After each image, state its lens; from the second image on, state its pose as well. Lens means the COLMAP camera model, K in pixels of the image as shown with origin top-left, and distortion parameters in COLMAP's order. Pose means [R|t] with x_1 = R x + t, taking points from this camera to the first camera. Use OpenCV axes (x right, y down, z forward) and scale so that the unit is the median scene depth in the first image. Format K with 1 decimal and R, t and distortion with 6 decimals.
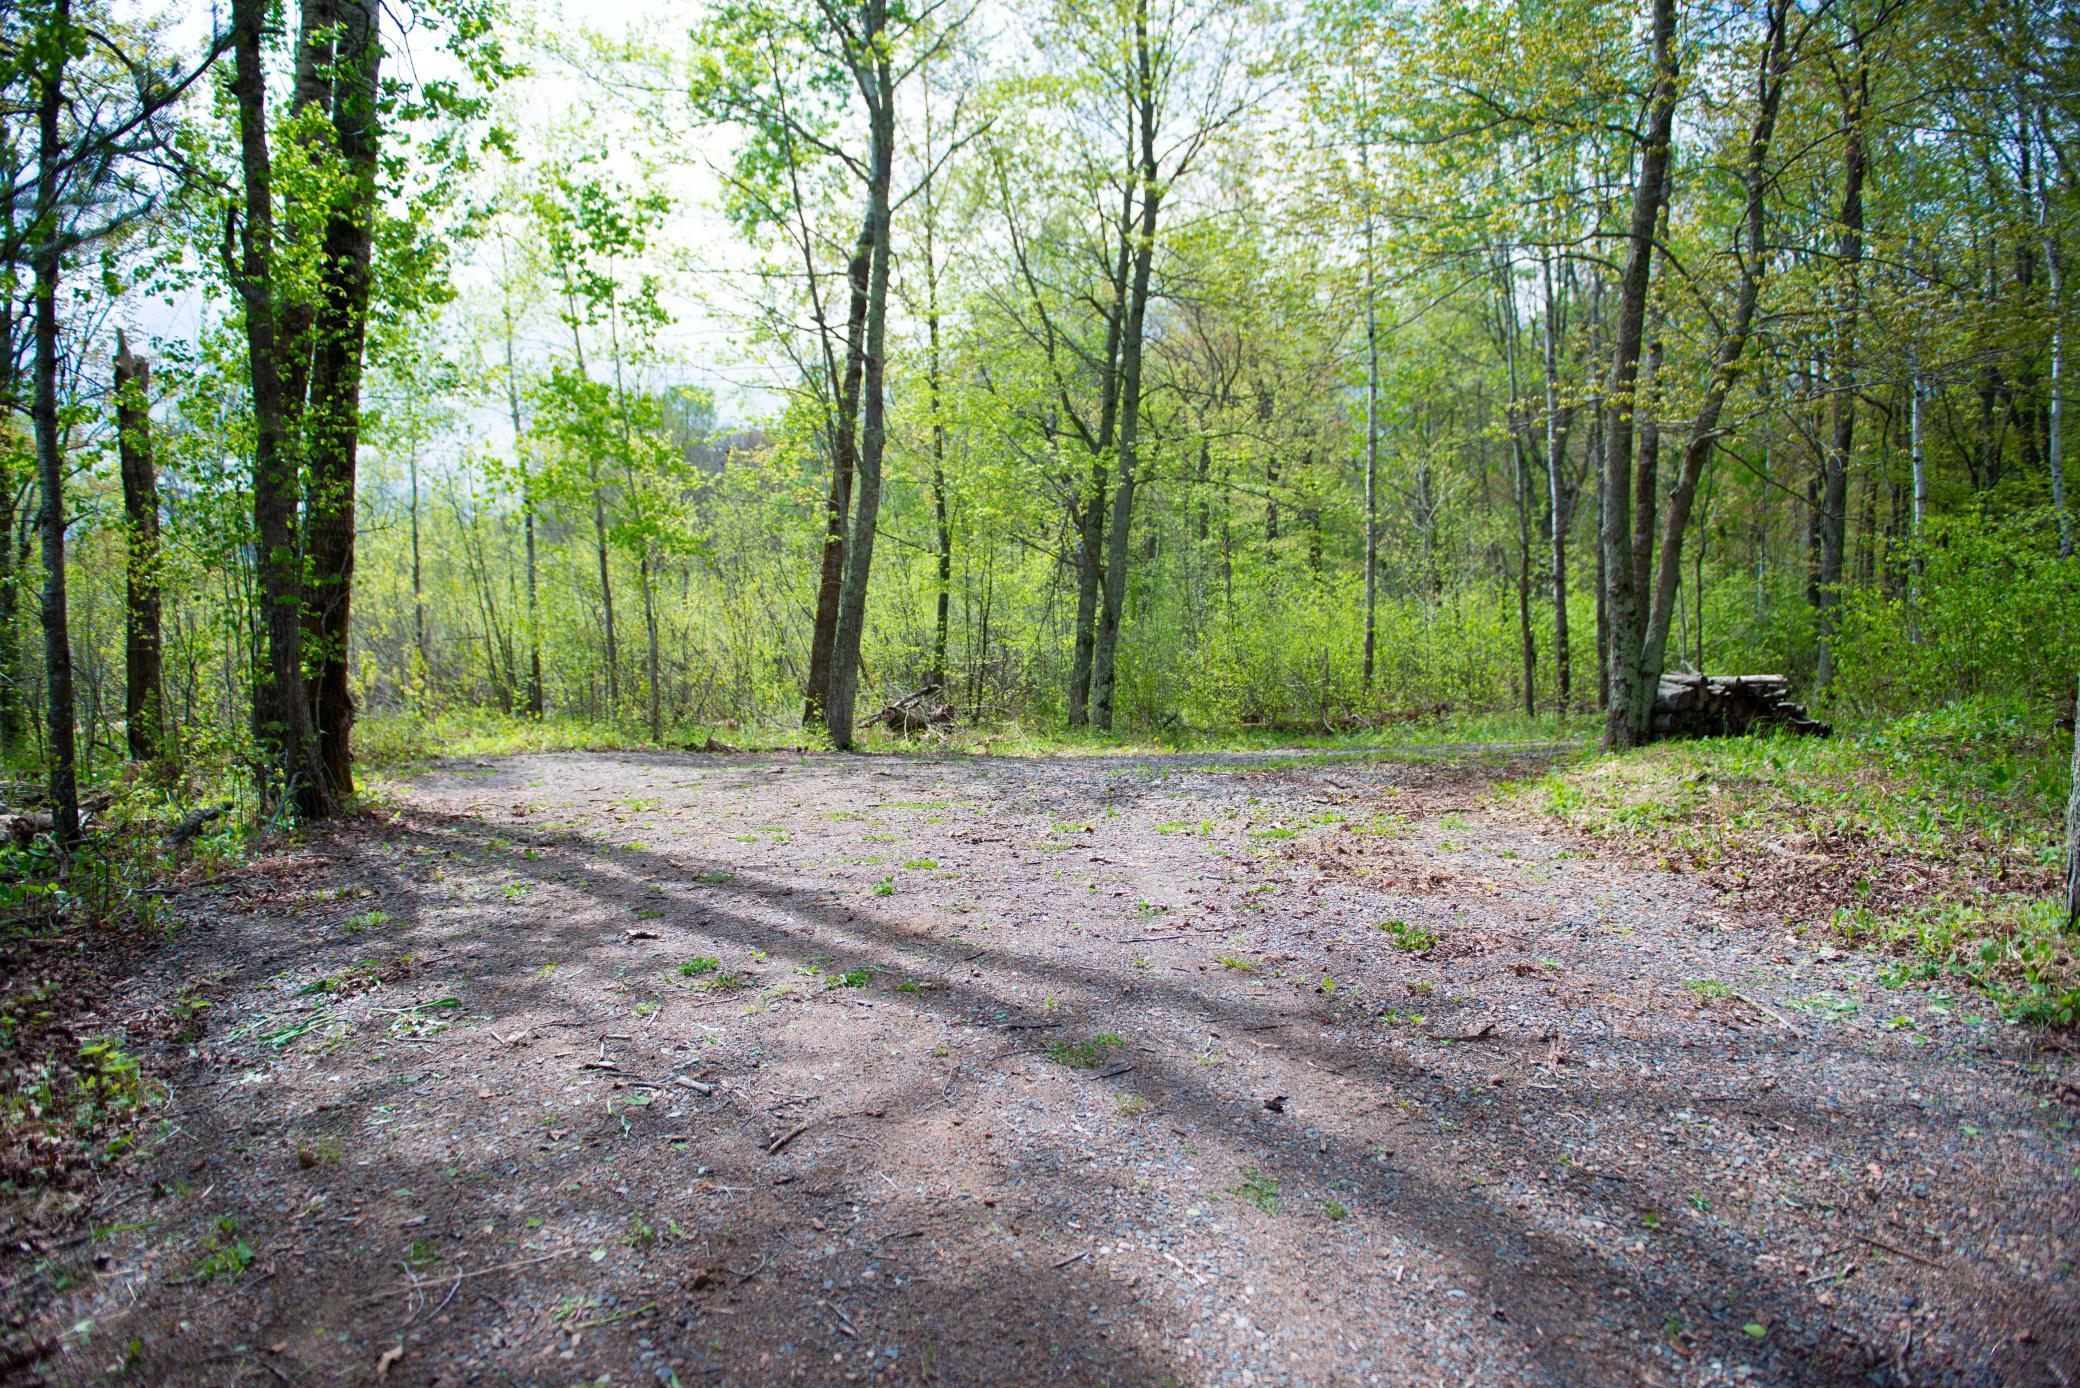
lens RADIAL K [[1439.5, 0, 1030.6], [0, 1439.5, 695.7], [0, 0, 1]] dist [-0.035569, -0.009103]
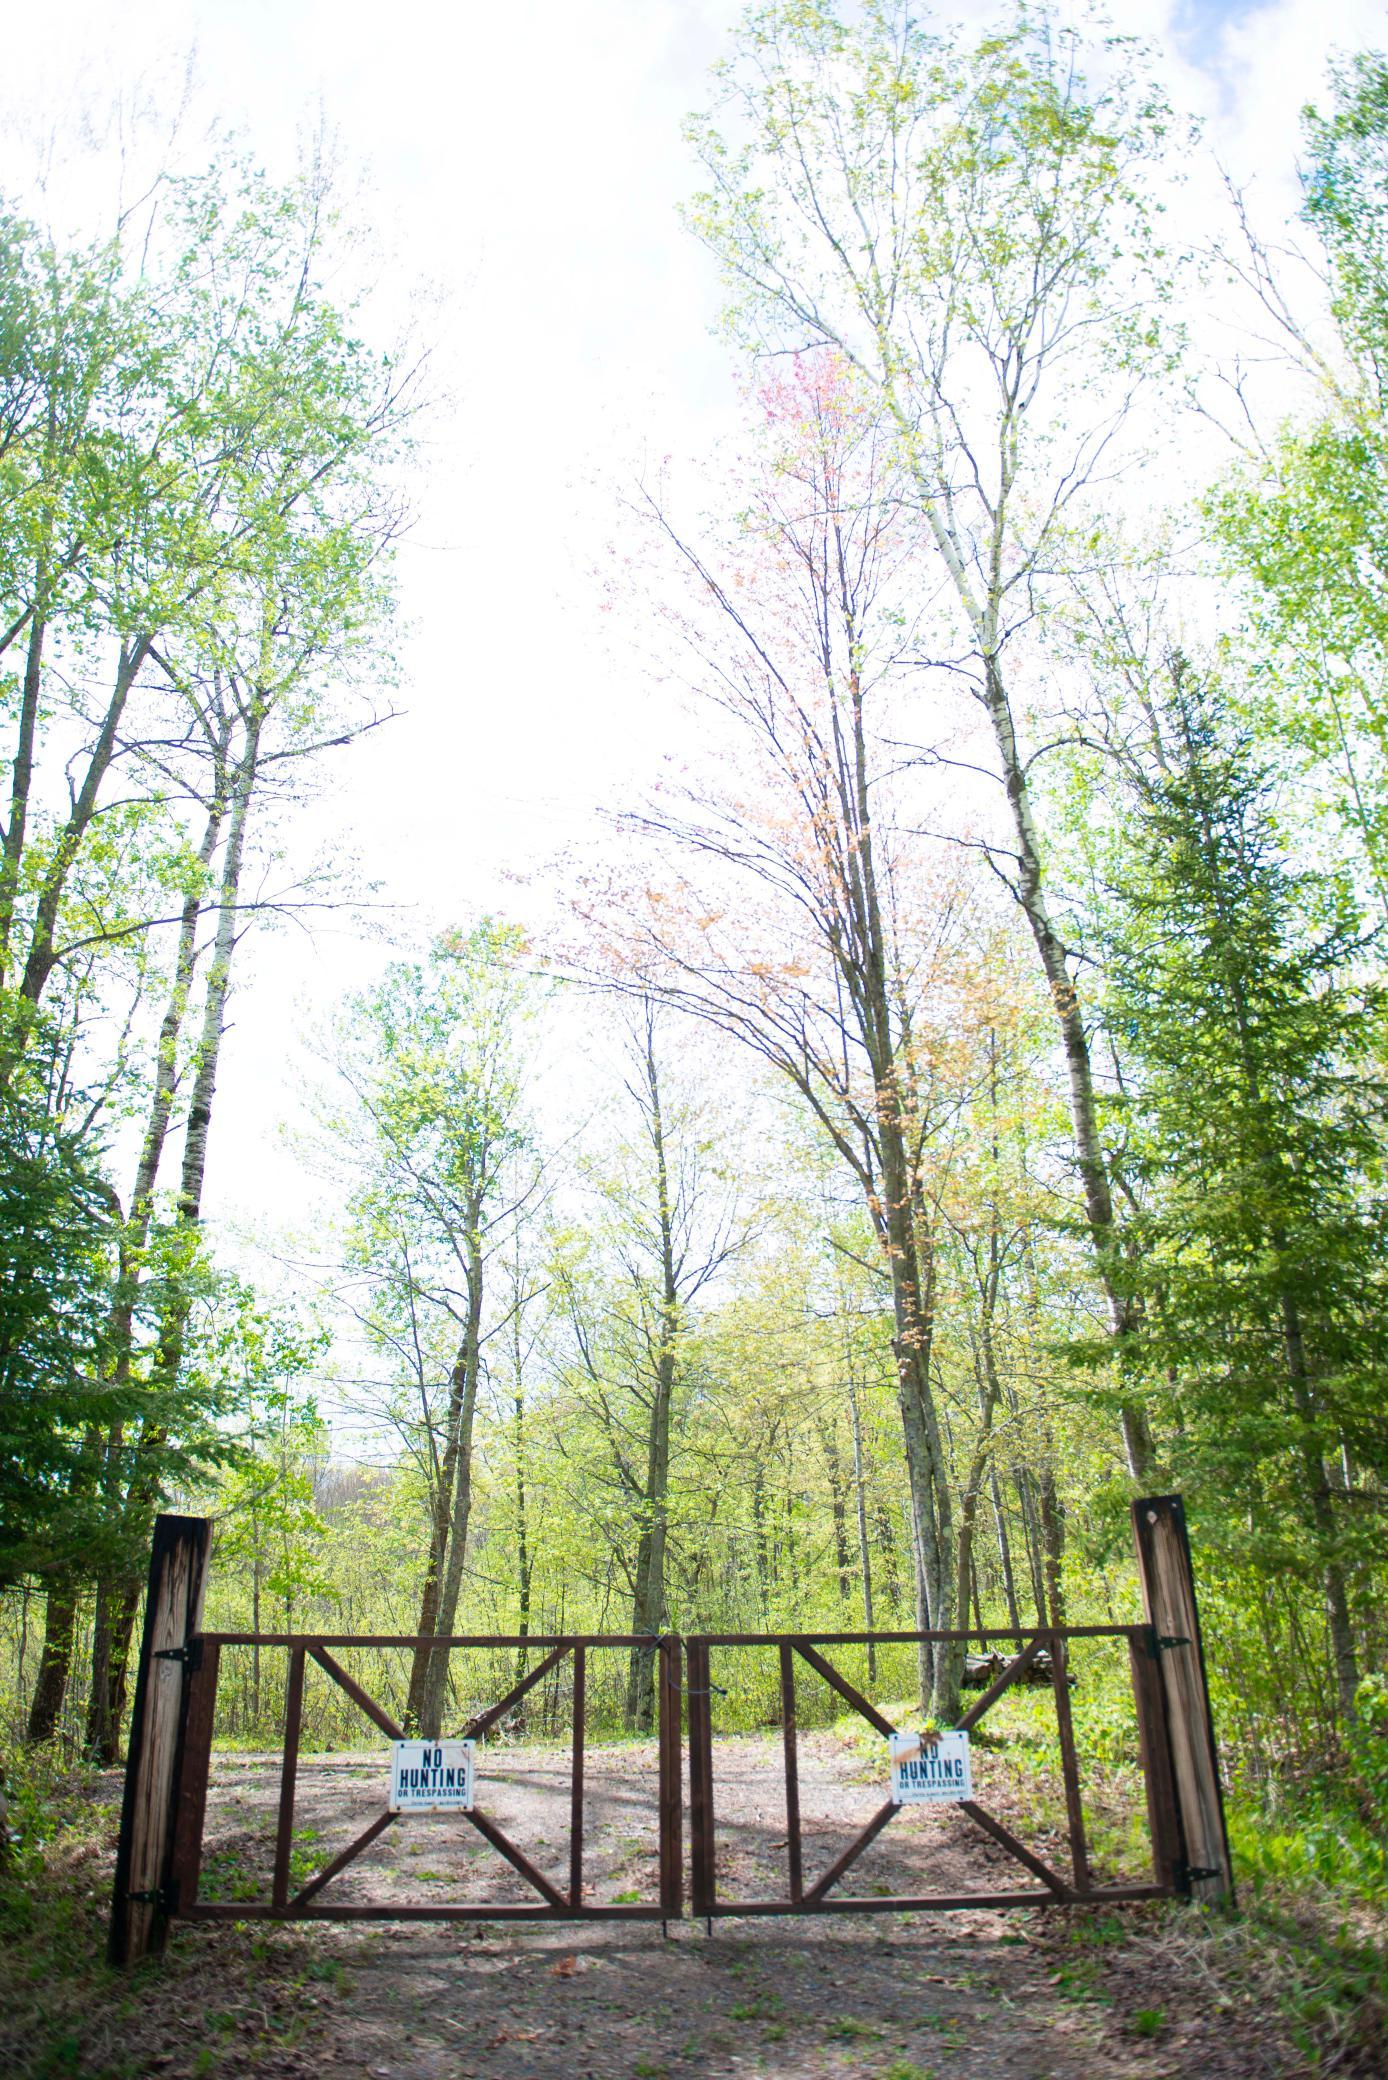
lens RADIAL K [[1439.5, 0, 696.2], [0, 1439.5, 1072.7], [0, 0, 1]] dist [-0.035569, -0.009103]
pose [[0.998791, -0.020472, 0.044694, 0.052970], [0.037646, 0.903193, -0.427580, 0.038211], [-0.031614, 0.428746, 0.902872, -0.370328]]
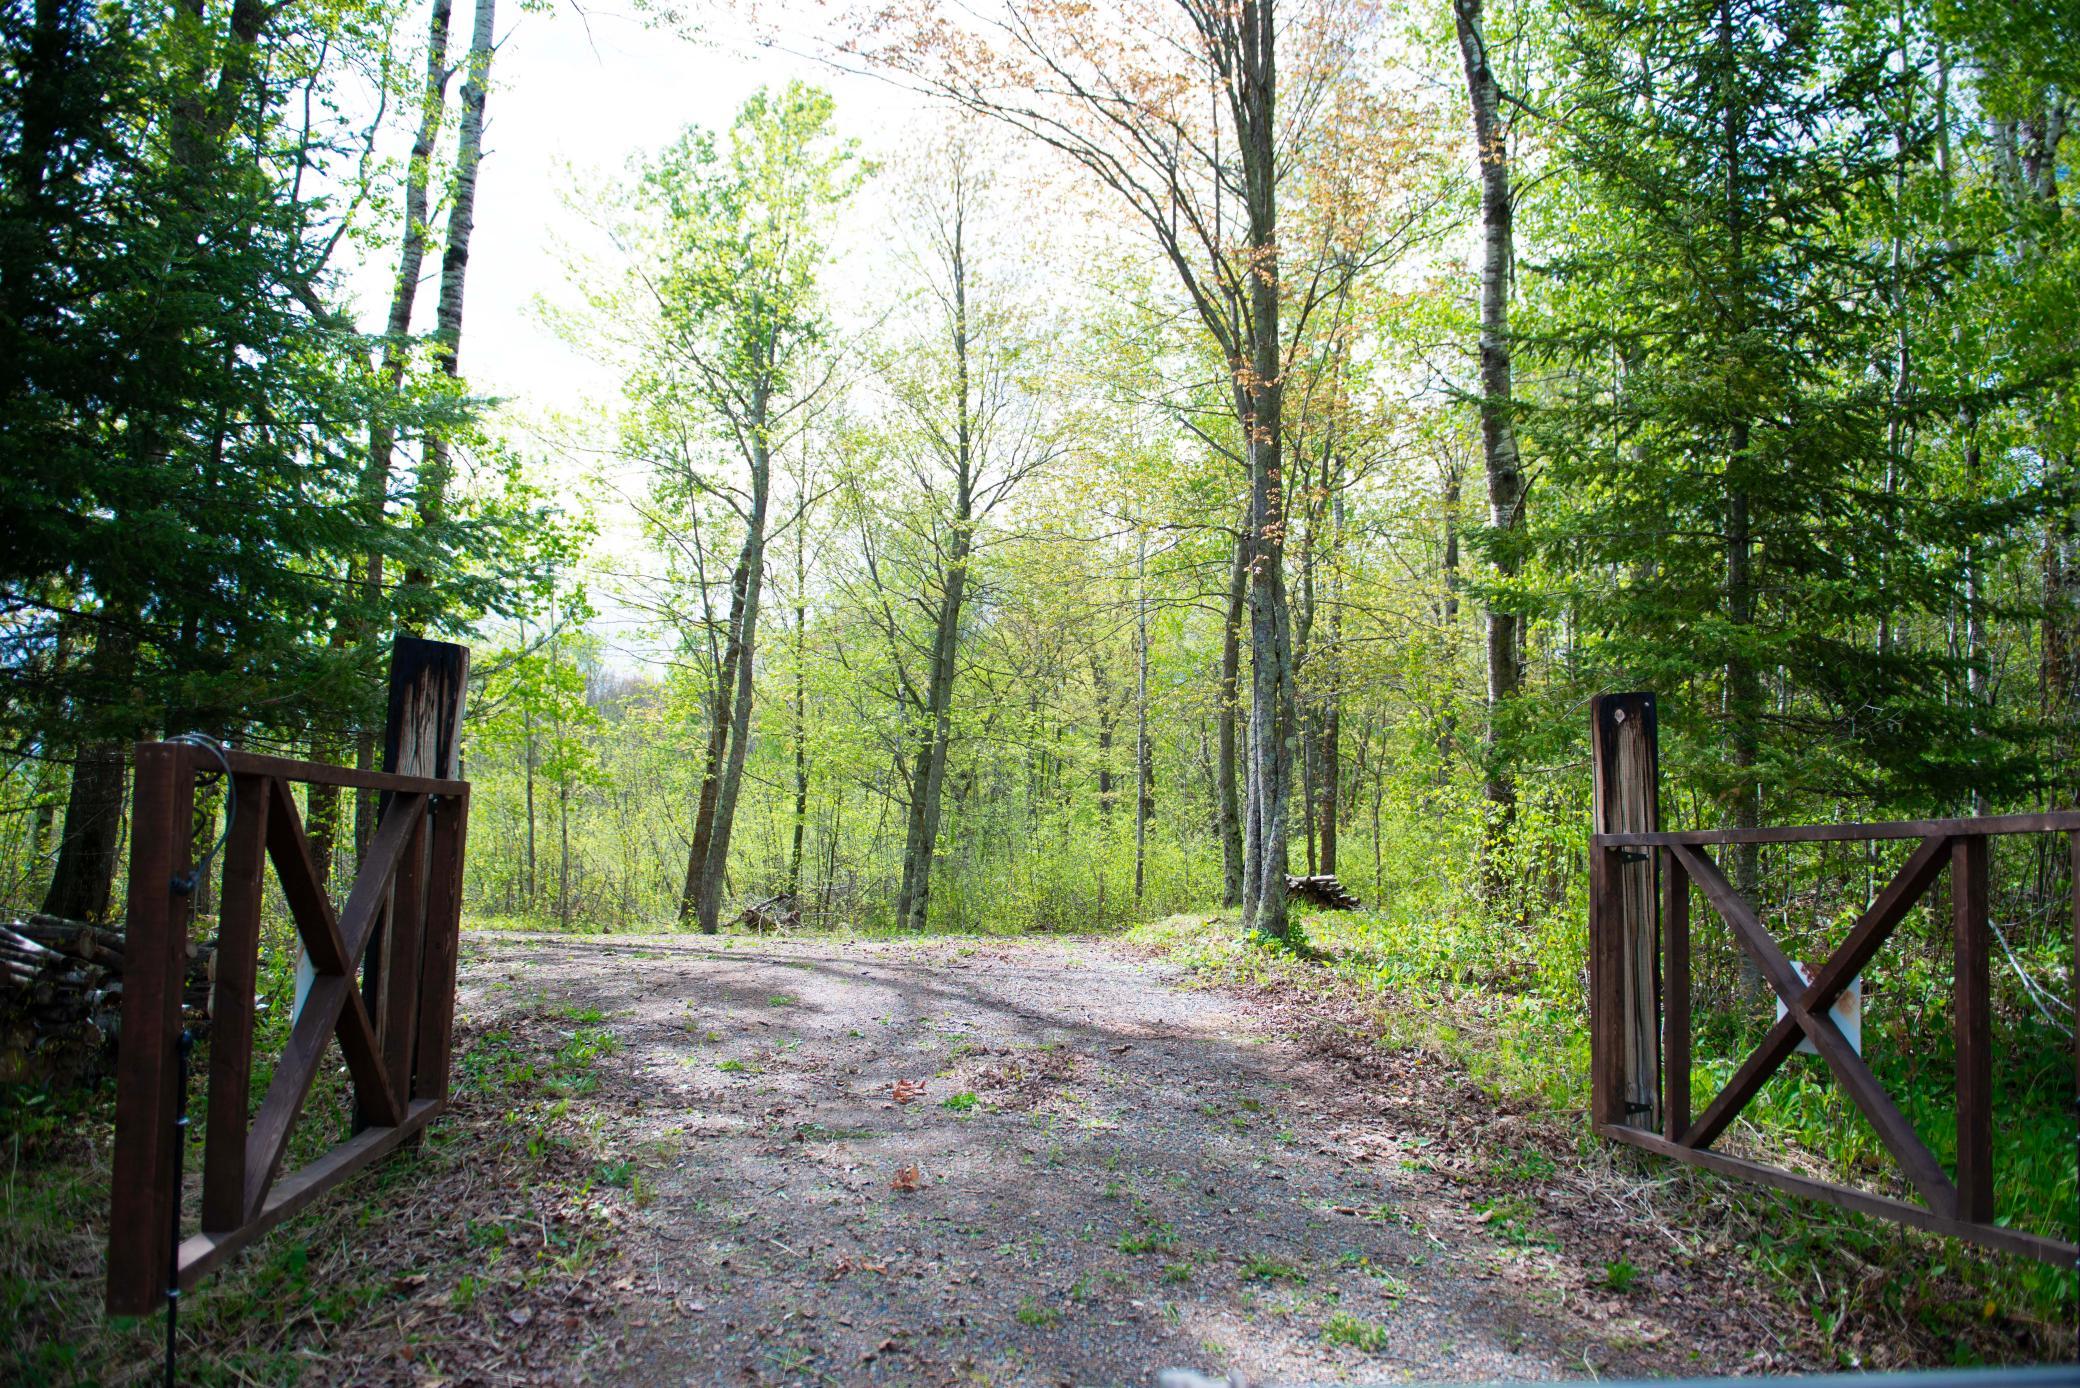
lens RADIAL K [[1439.5, 0, 1062.7], [0, 1439.5, 702.4], [0, 0, 1]] dist [-0.035569, -0.009103]
pose [[0.993919, 0.028173, 0.106451, 0.038627], [-0.009846, 0.985582, -0.168912, 0.038811], [-0.109675, 0.166837, 0.979866, -0.309603]]
